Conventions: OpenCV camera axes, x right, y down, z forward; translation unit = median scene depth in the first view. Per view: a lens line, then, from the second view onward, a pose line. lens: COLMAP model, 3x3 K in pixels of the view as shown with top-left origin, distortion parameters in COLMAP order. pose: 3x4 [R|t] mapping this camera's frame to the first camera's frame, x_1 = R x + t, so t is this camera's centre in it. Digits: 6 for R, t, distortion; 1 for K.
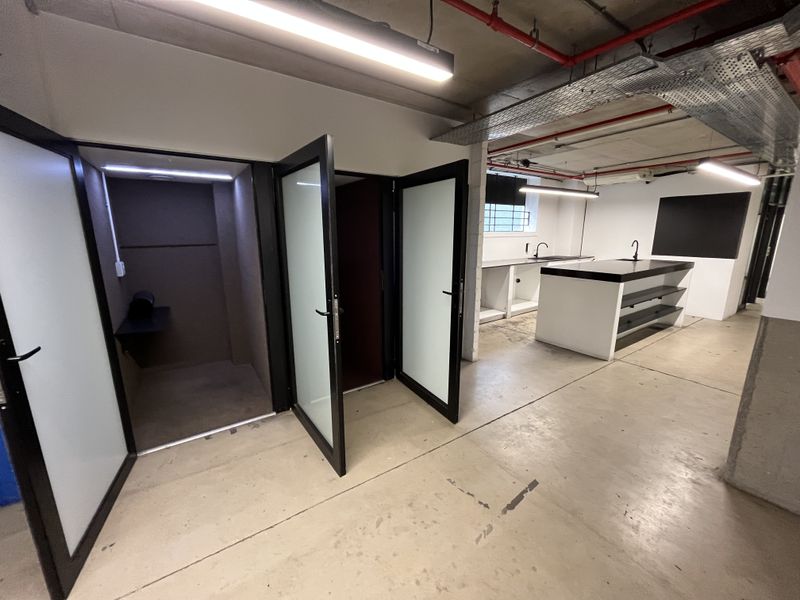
lens RADIAL K [[322.0, 0, 398.5], [0, 322.0, 296.5], [0, 0, 1]] dist [-0.001110, -0.000293]
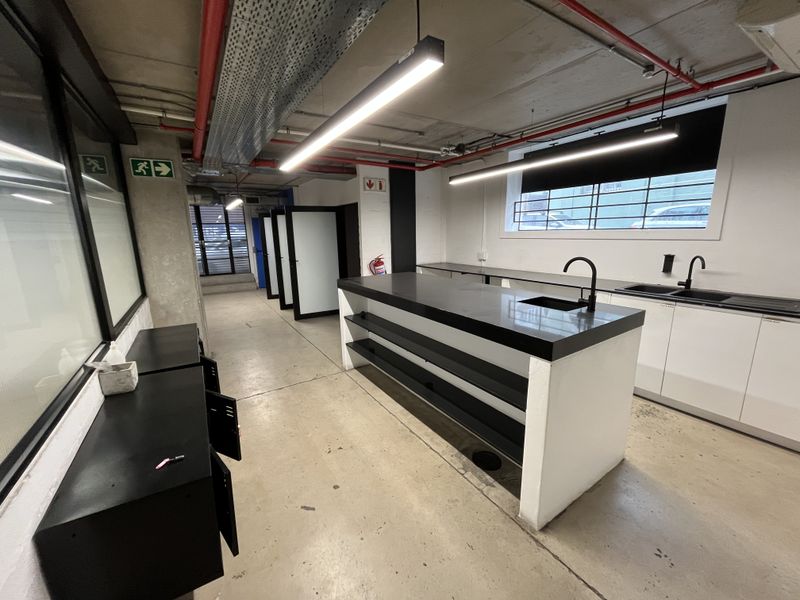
lens RADIAL K [[322.0, 0, 399.3], [0, 322.0, 301.5], [0, 0, 1]] dist [-0.001110, -0.000293]
pose [[-0.029656, 0.207045, -0.977882, 0.926275], [-0.185074, 0.960259, 0.208926, -0.133223], [0.982277, 0.187177, 0.009841, 0.665053]]
